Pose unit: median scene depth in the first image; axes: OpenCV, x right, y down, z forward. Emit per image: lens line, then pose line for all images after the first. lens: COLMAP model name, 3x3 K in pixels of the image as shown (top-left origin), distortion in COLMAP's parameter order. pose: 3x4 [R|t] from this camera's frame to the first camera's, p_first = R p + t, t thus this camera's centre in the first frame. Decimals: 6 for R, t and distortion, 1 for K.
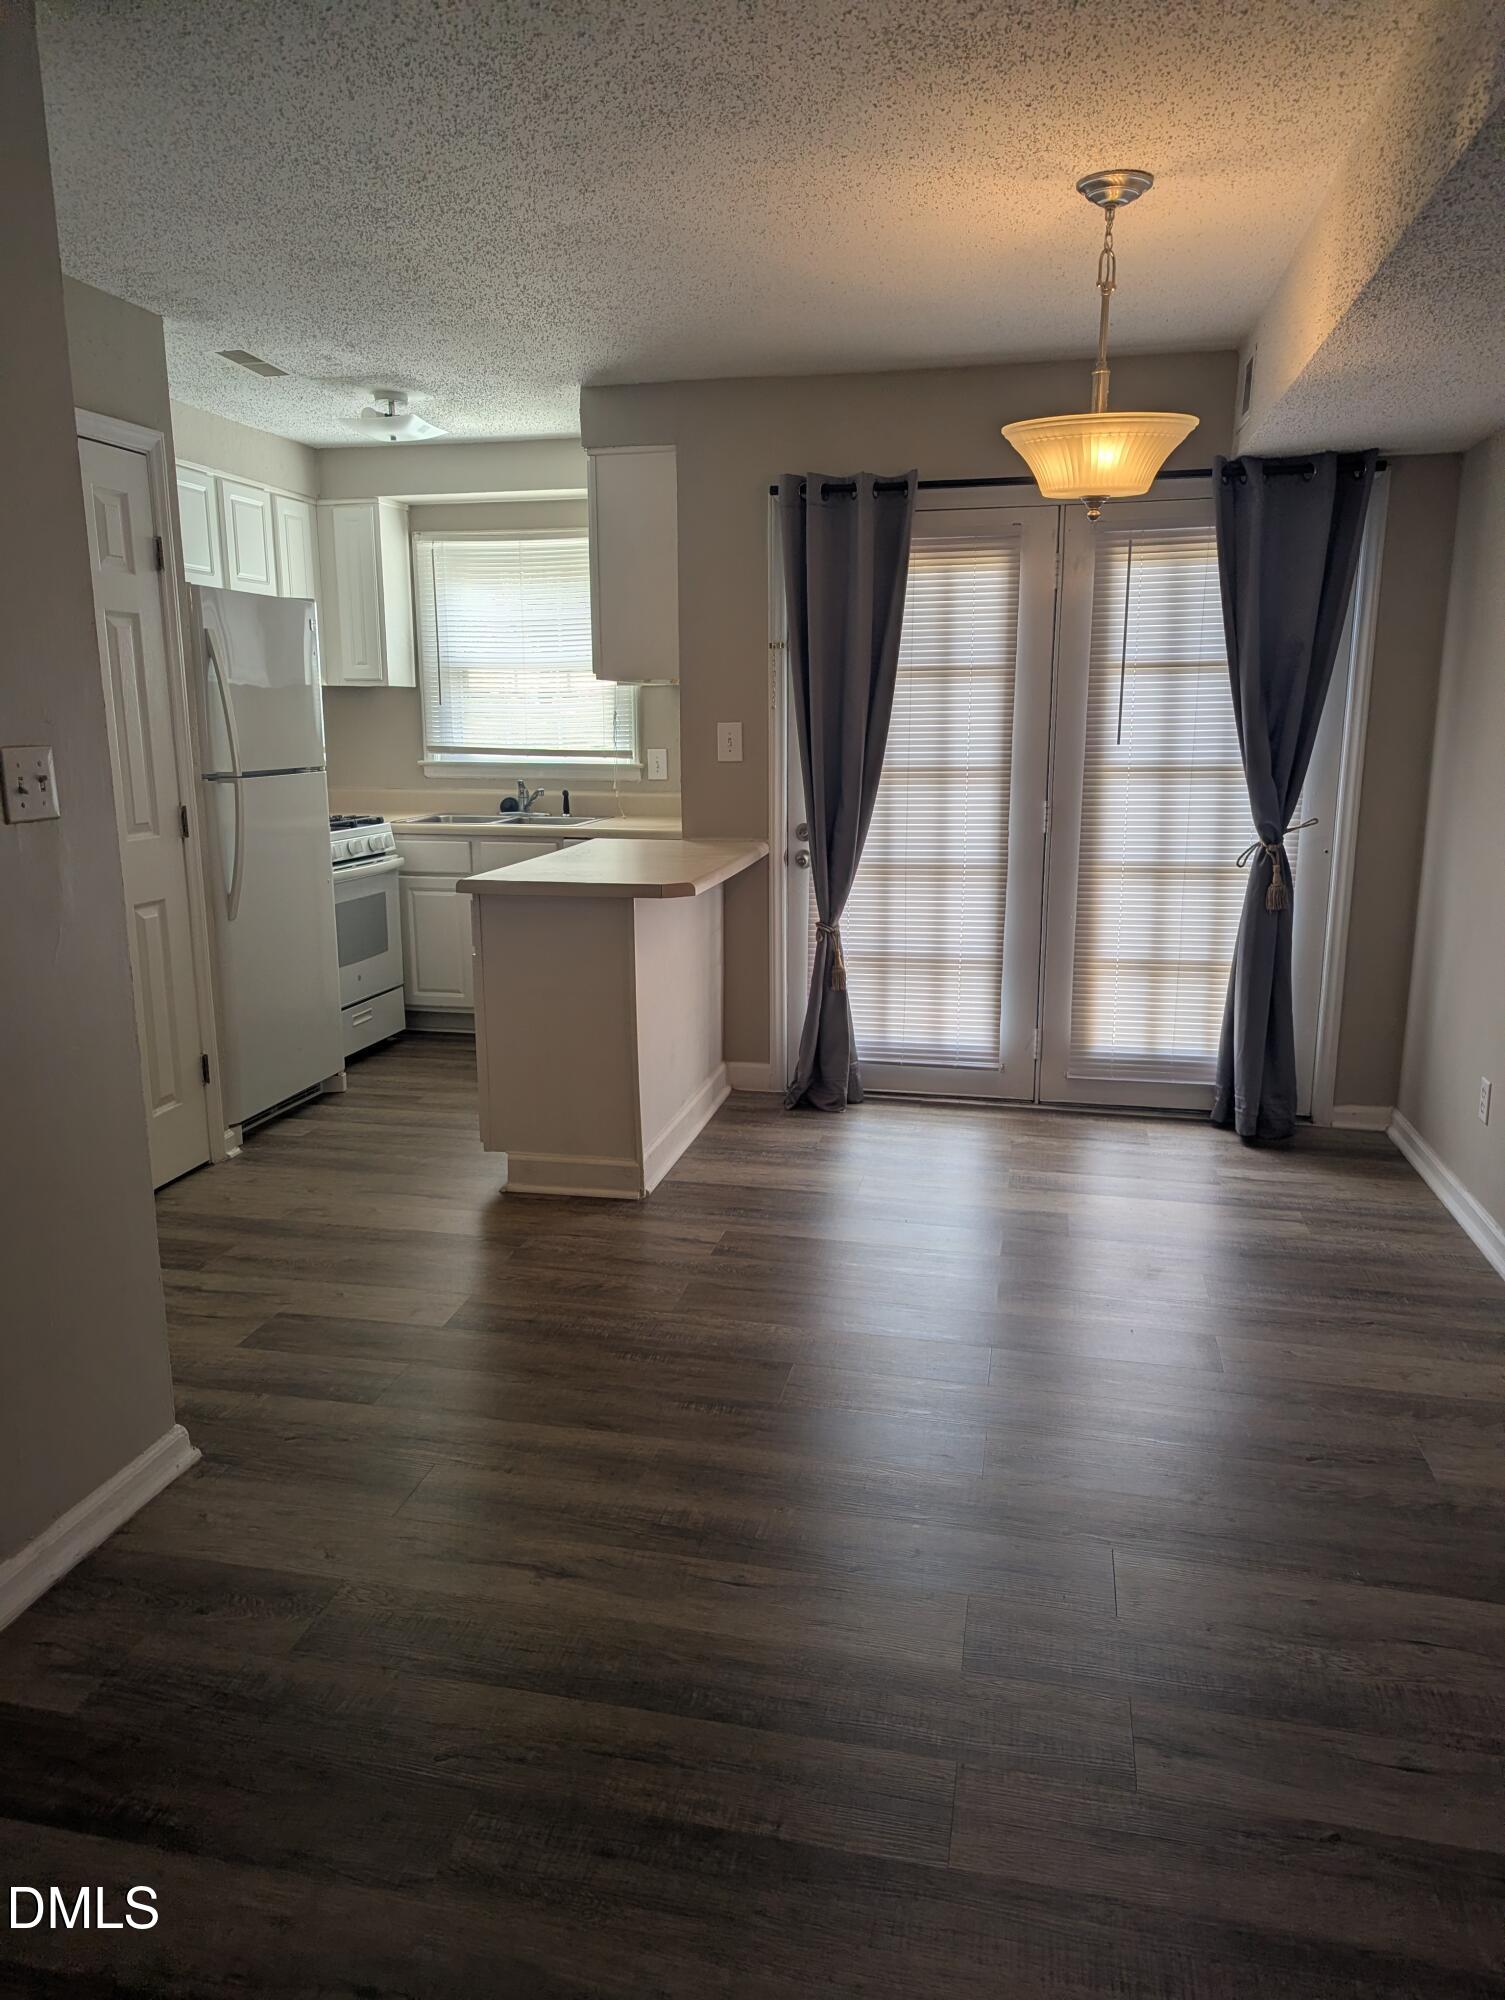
lens RADIAL K [[1412.4, 0, 747.6], [0, 1412.4, 1015.1], [0, 0, 1]] dist [0.059275, -0.057641]
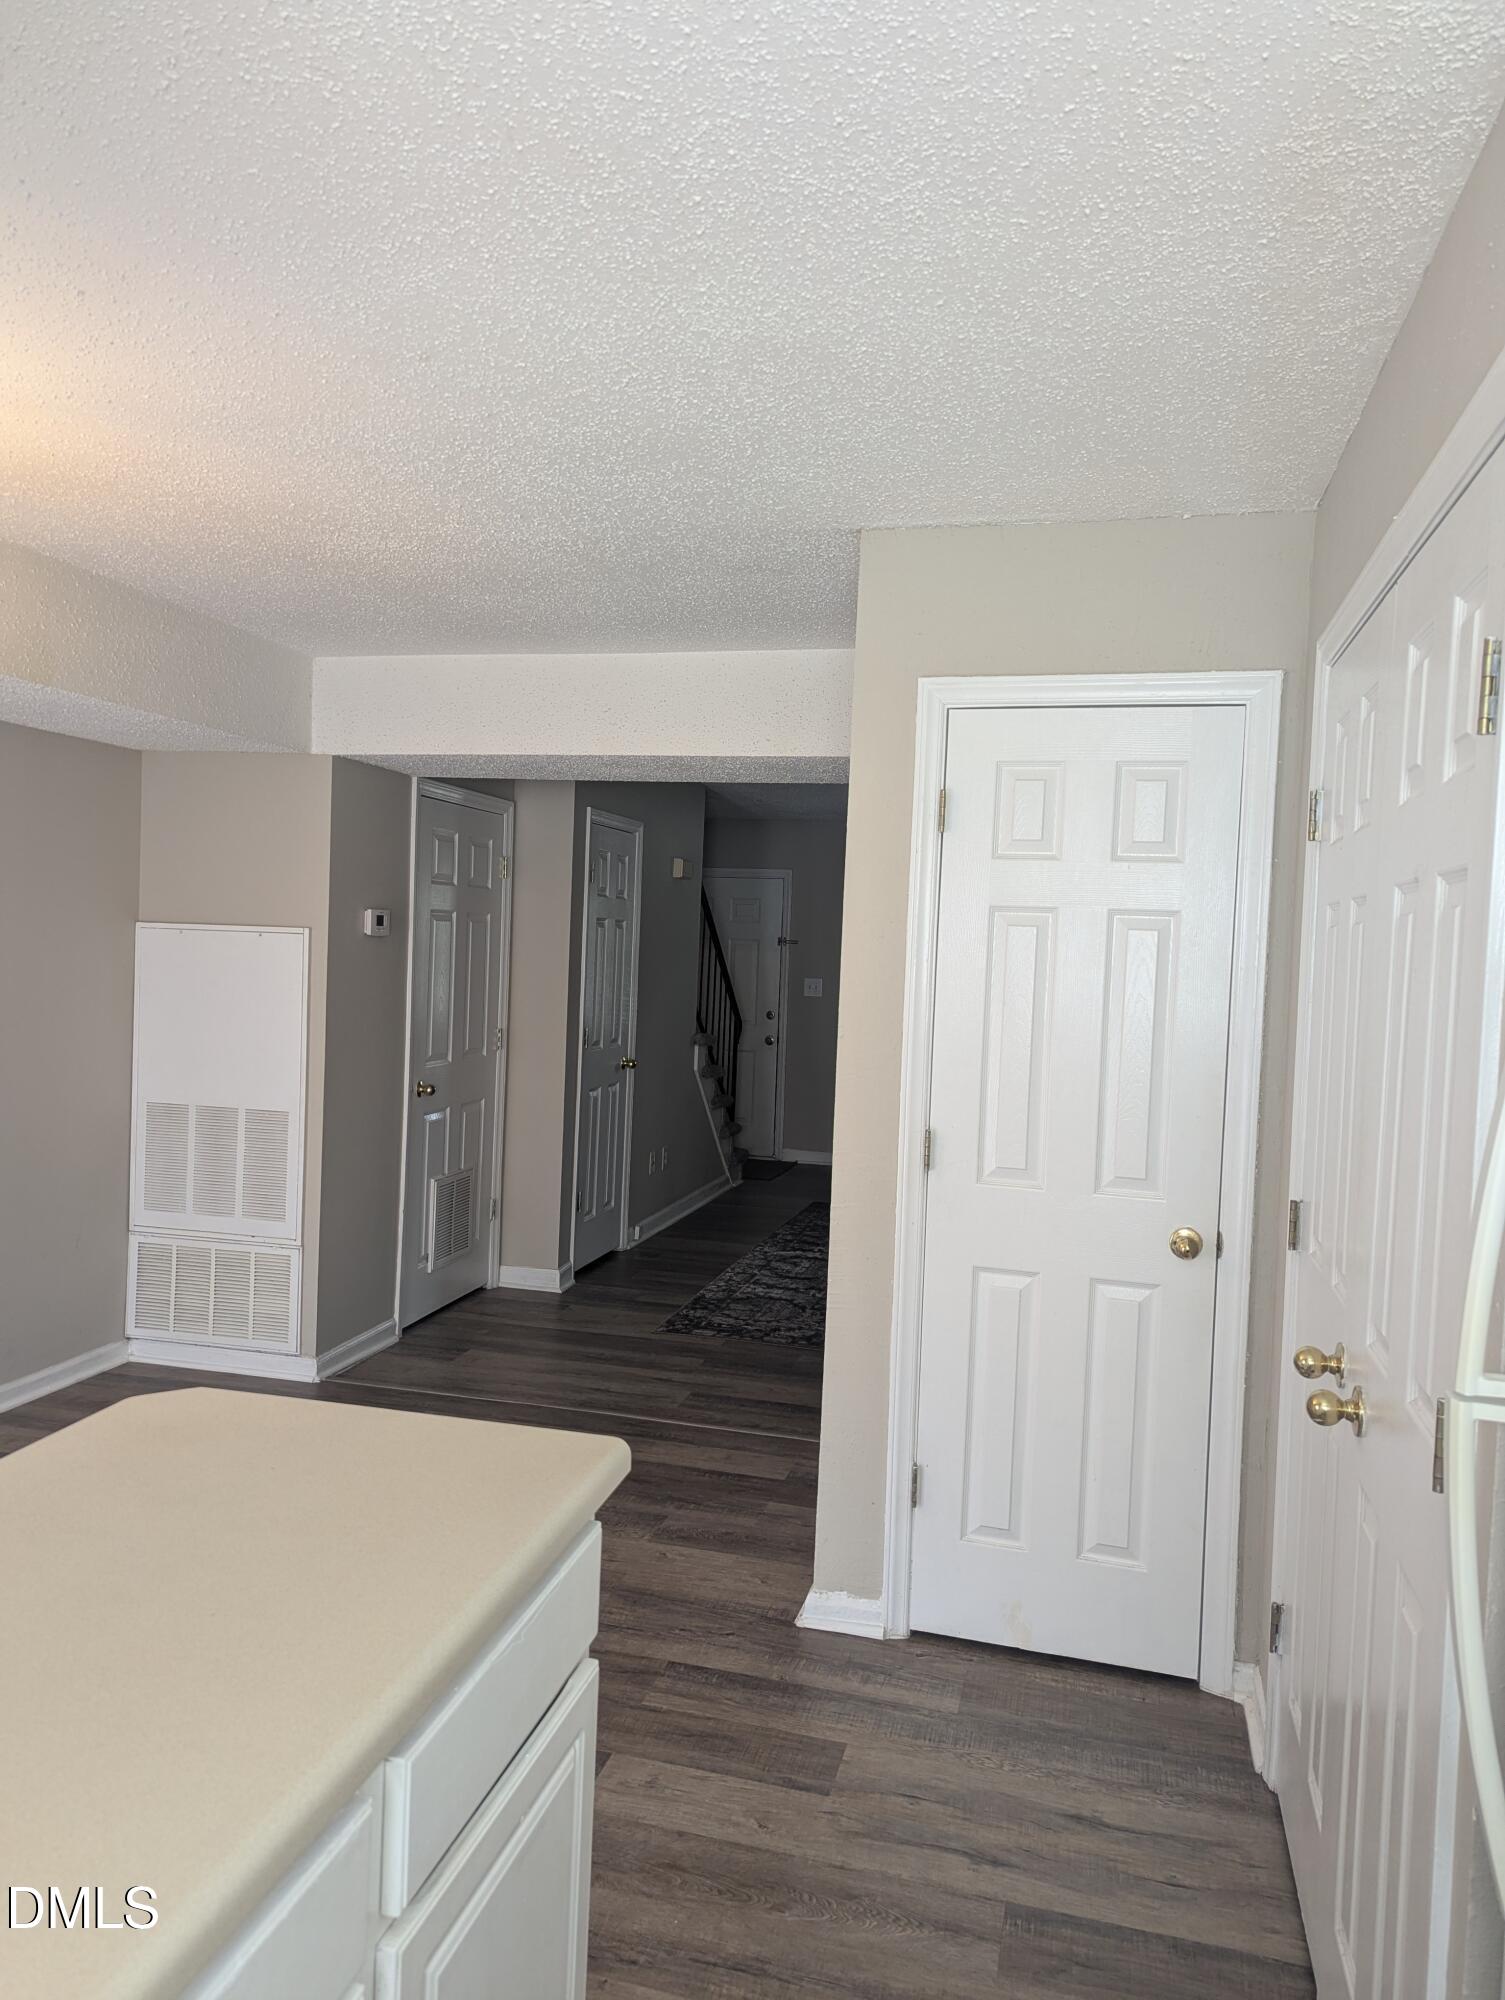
lens RADIAL K [[1412.4, 0, 736.3], [0, 1412.4, 989.5], [0, 0, 1]] dist [0.059275, -0.057641]
pose [[-0.998109, -0.035982, 0.049833, -0.212029], [-0.022765, 0.969493, 0.244060, -0.282954], [-0.057094, 0.242464, -0.968479, 1.155310]]
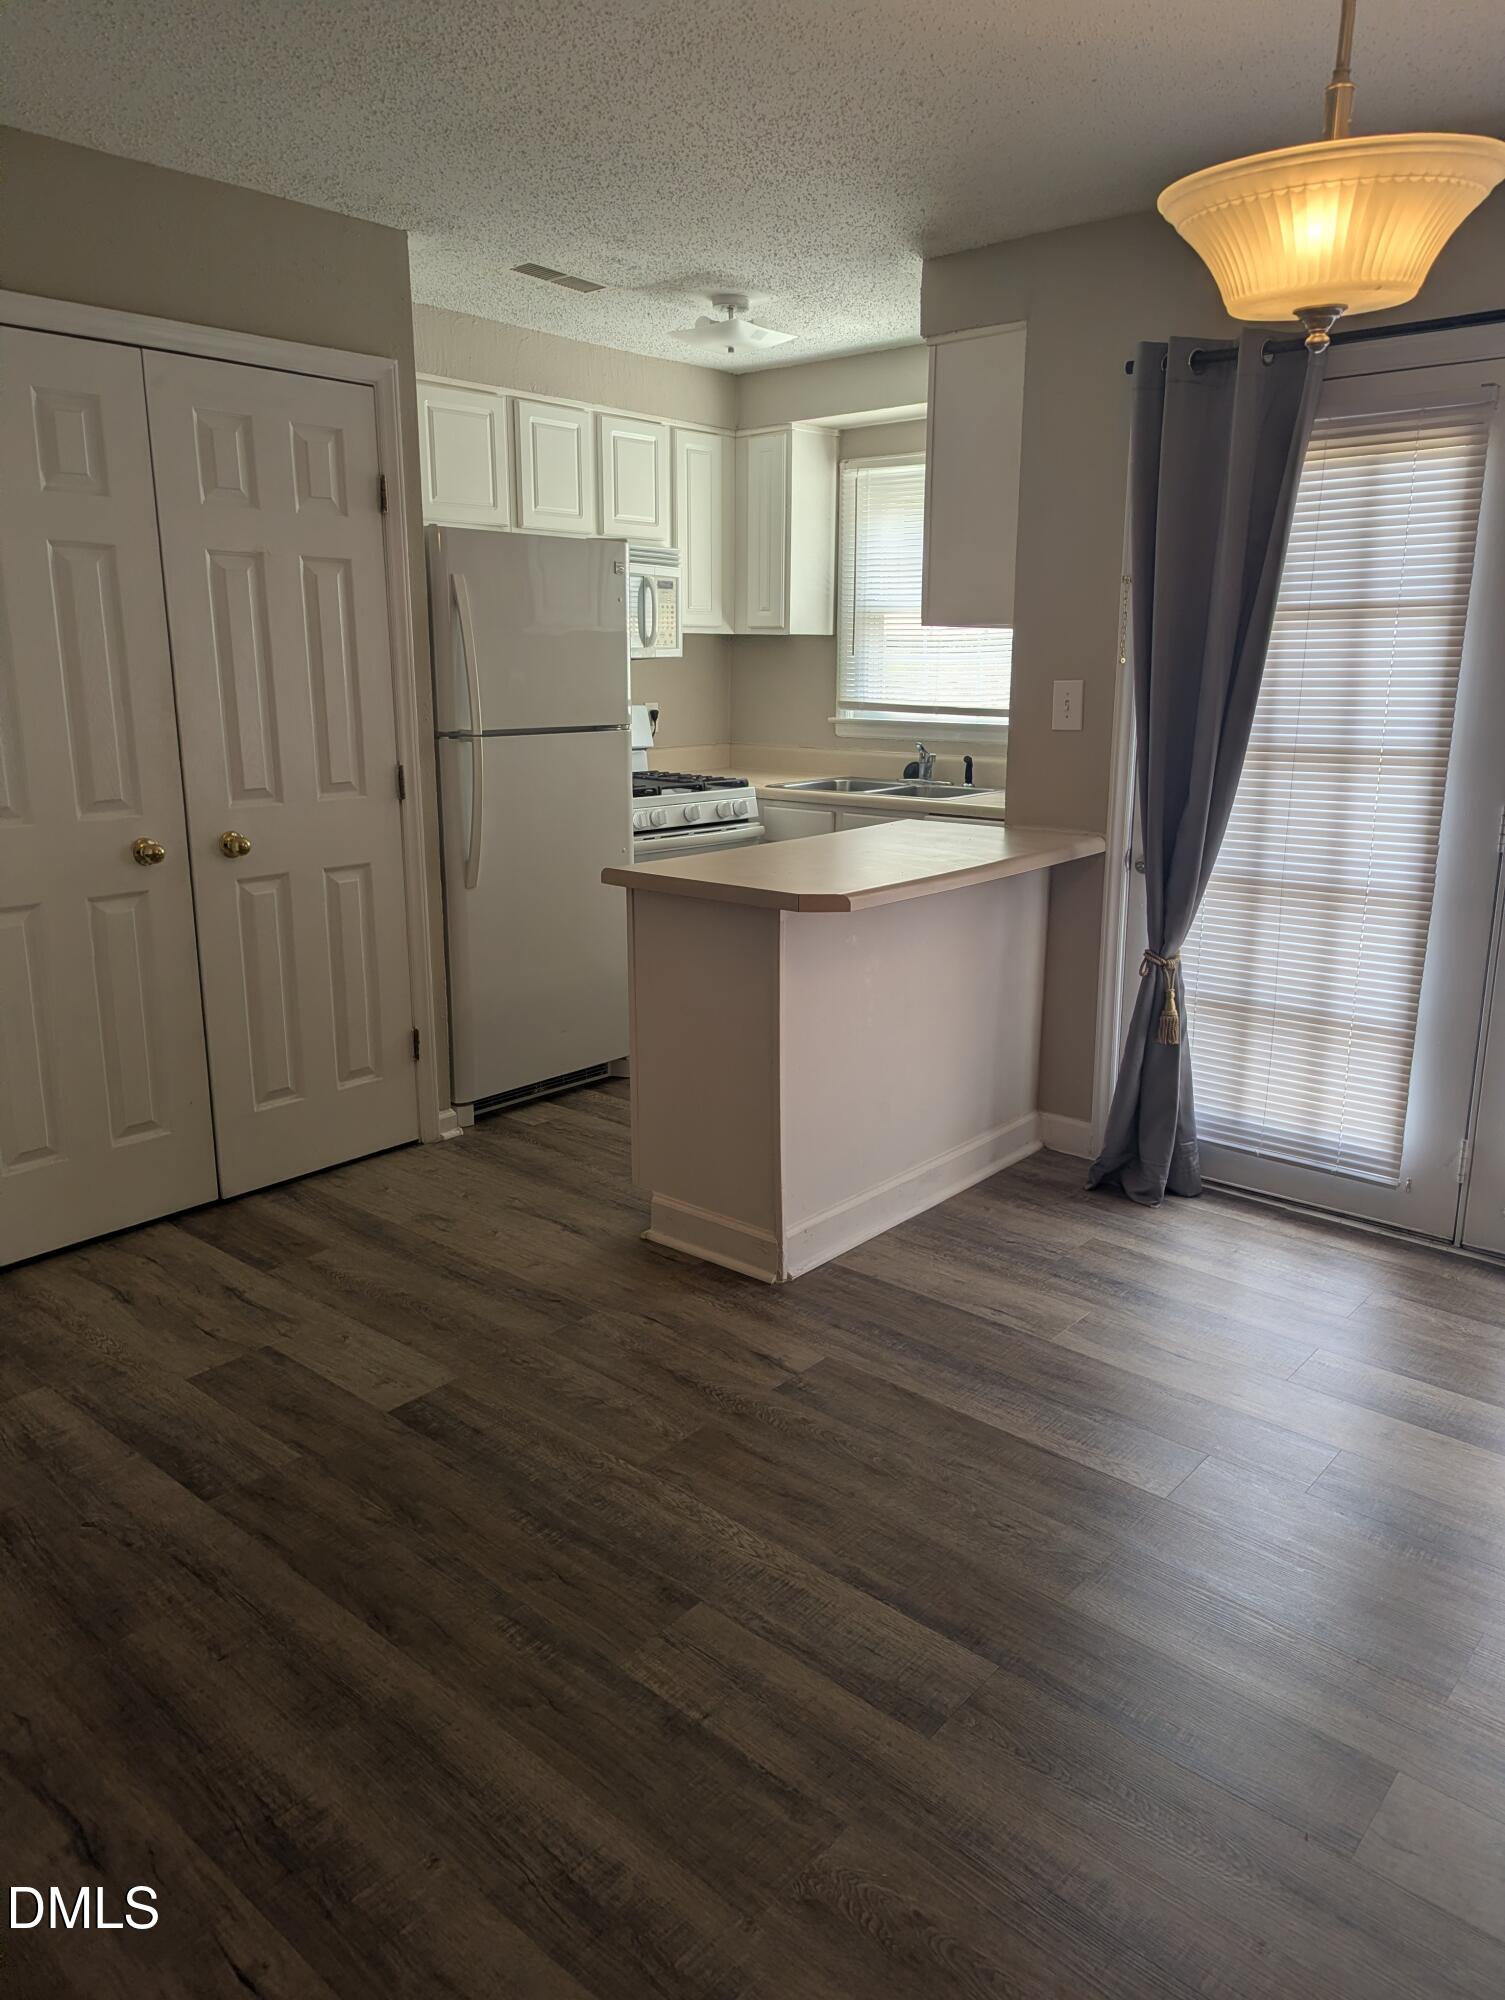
lens RADIAL K [[1412.4, 0, 746.8], [0, 1412.4, 996.0], [0, 0, 1]] dist [0.059275, -0.057641]
pose [[0.876551, 0.117649, -0.466708, 0.225705], [-0.106188, 0.993043, 0.050892, -0.059739], [0.469448, 0.004949, 0.882946, 0.248004]]
